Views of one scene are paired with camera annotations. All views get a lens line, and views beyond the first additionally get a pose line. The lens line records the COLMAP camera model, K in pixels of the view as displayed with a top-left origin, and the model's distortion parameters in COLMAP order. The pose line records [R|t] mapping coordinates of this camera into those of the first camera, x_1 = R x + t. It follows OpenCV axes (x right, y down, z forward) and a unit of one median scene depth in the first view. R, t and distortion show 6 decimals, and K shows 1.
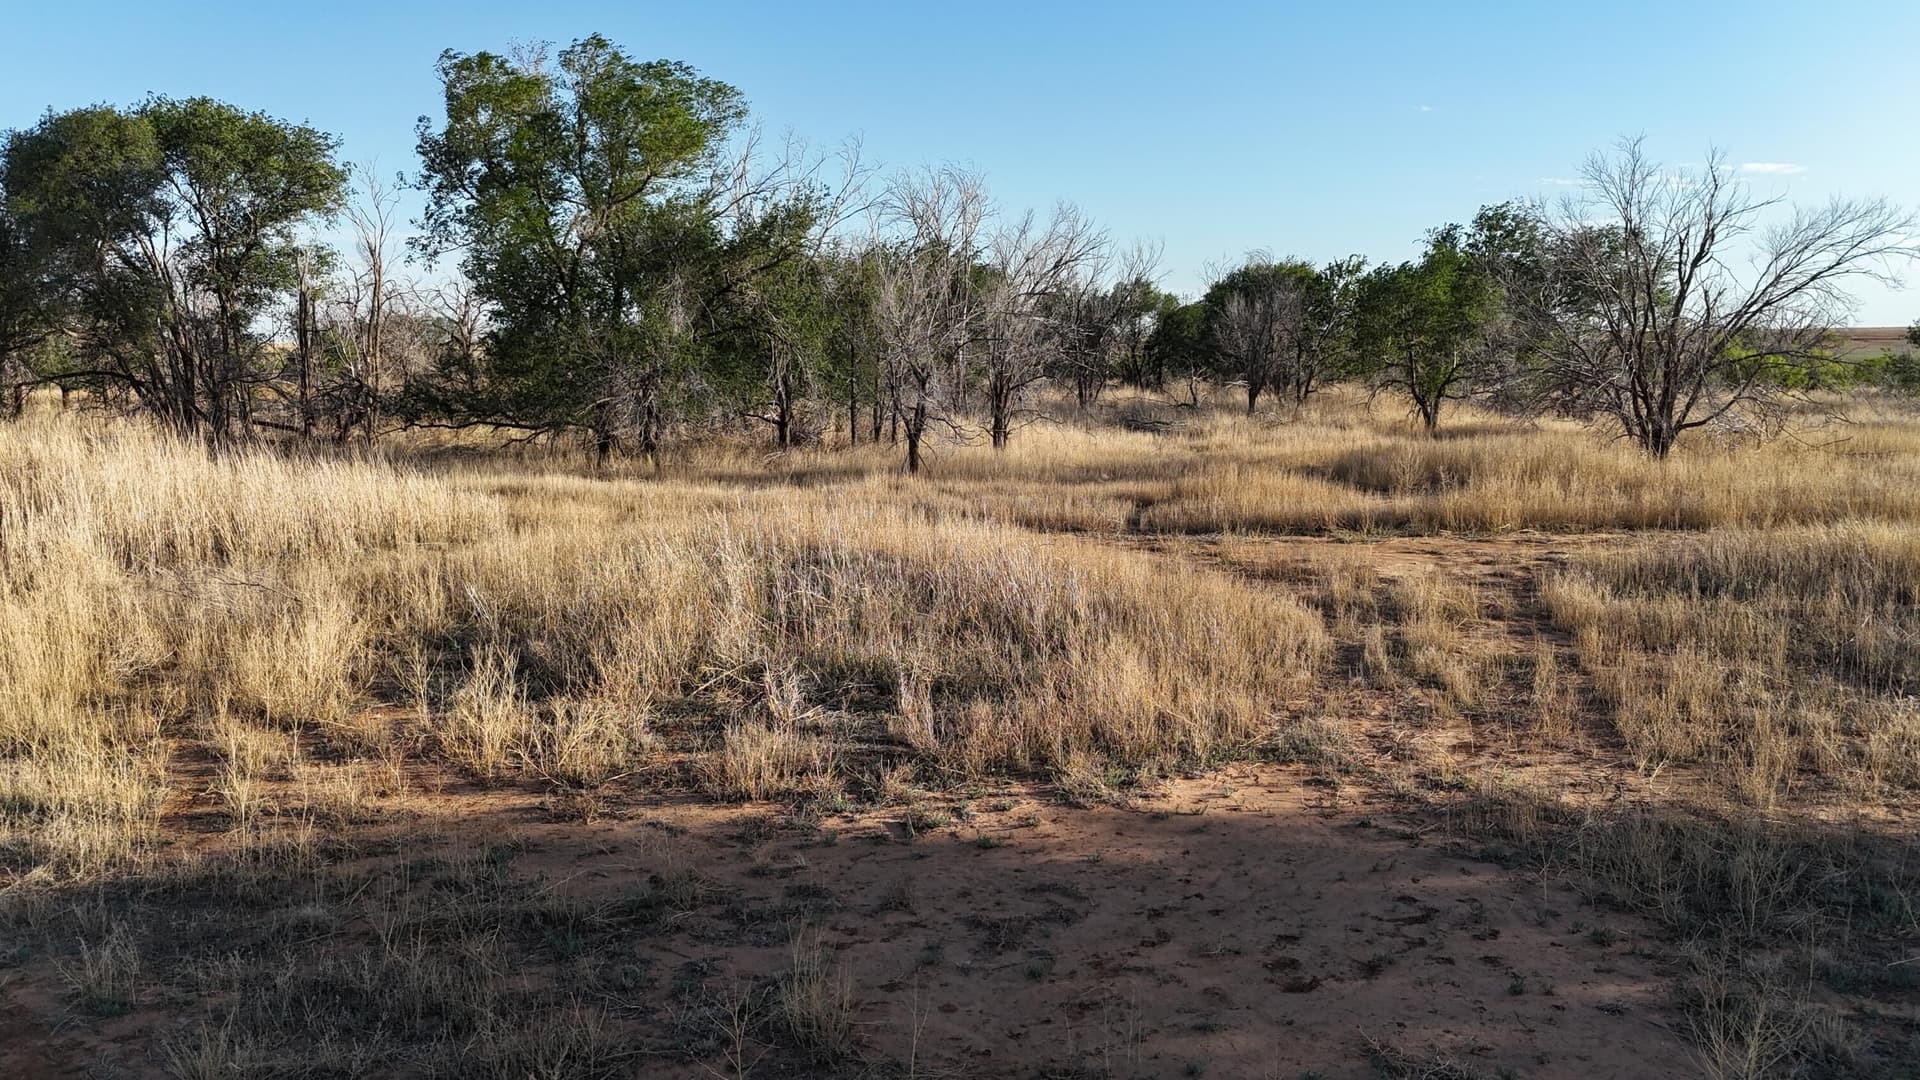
lens RADIAL K [[1378.2, 0, 951.9], [0, 1378.2, 533.5], [0, 0, 1]] dist [0.072248, -0.071727]
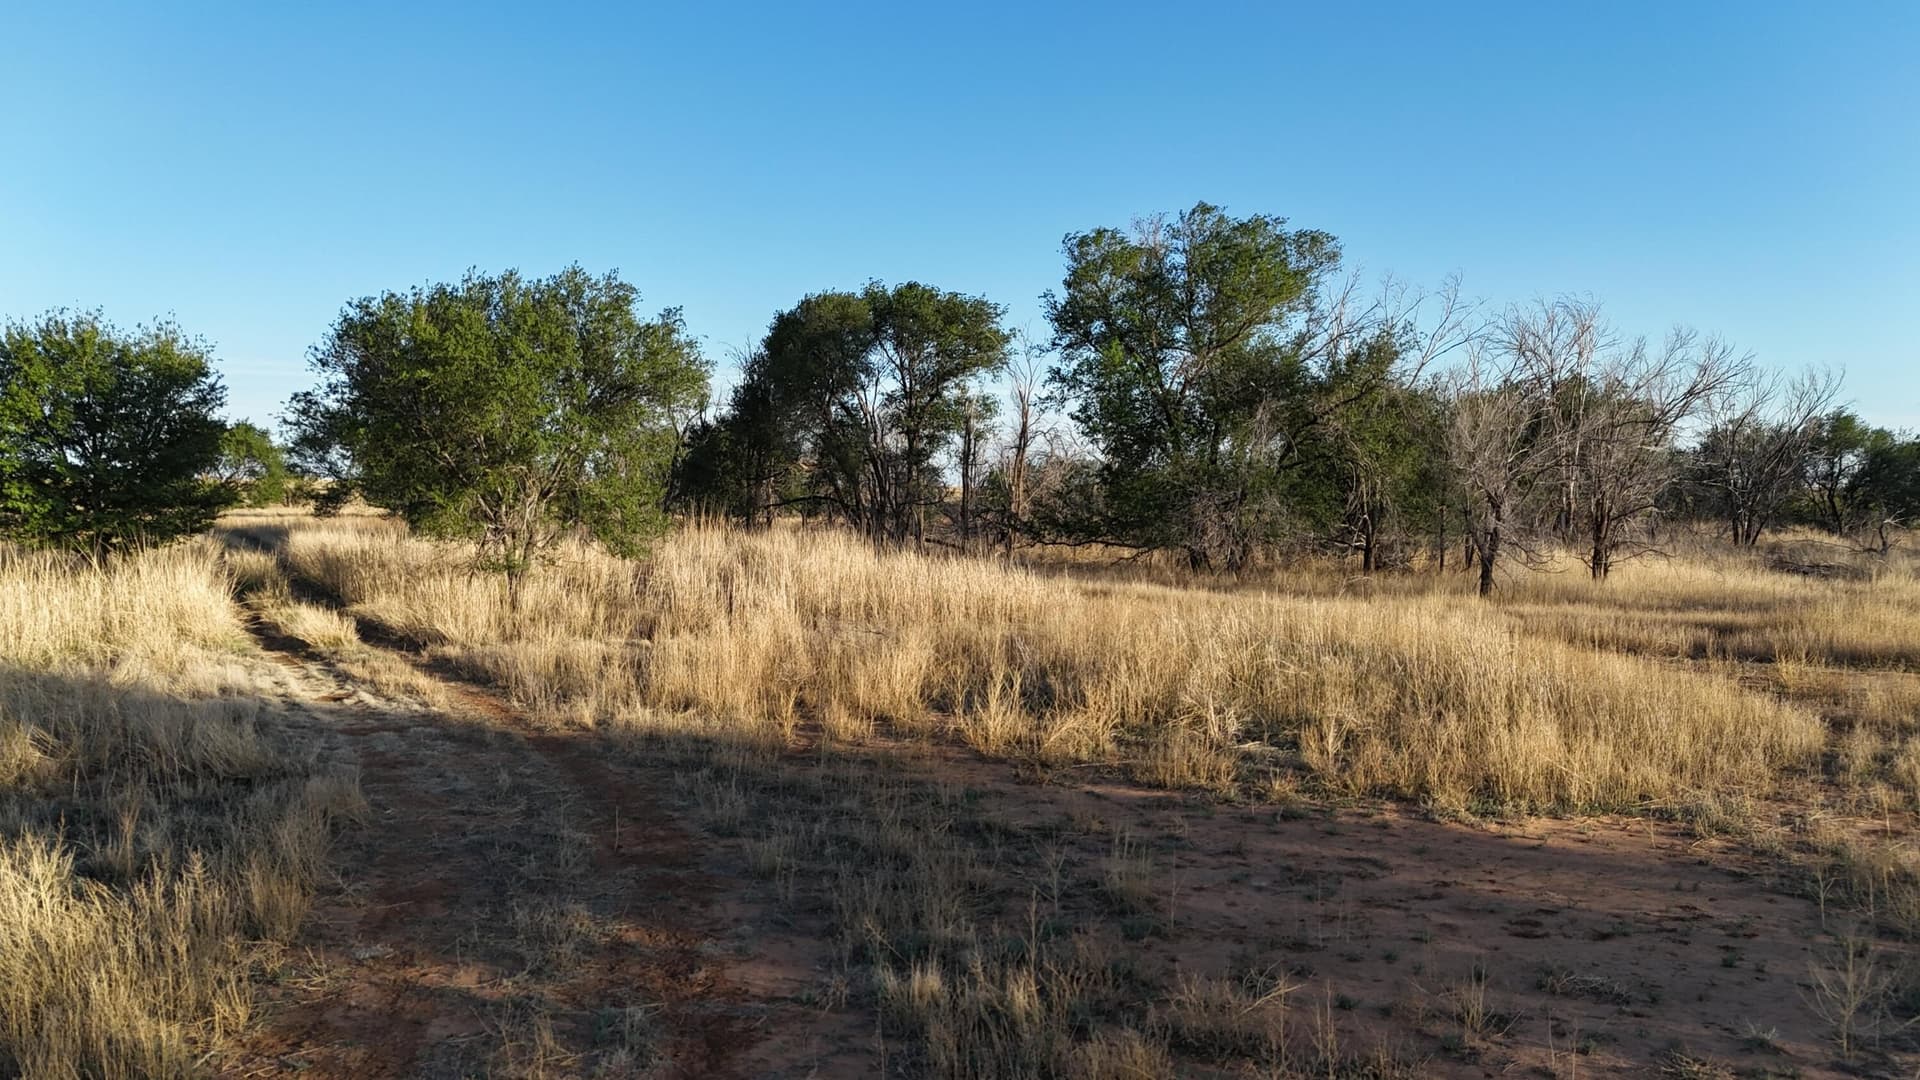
lens RADIAL K [[1378.2, 0, 965.9], [0, 1378.2, 550.6], [0, 0, 1]] dist [0.072248, -0.071727]
pose [[0.898175, 0.027815, -0.438756, 0.070012], [-0.068807, 0.994592, -0.077801, 0.024990], [0.434219, 0.100069, 0.895232, -0.070149]]
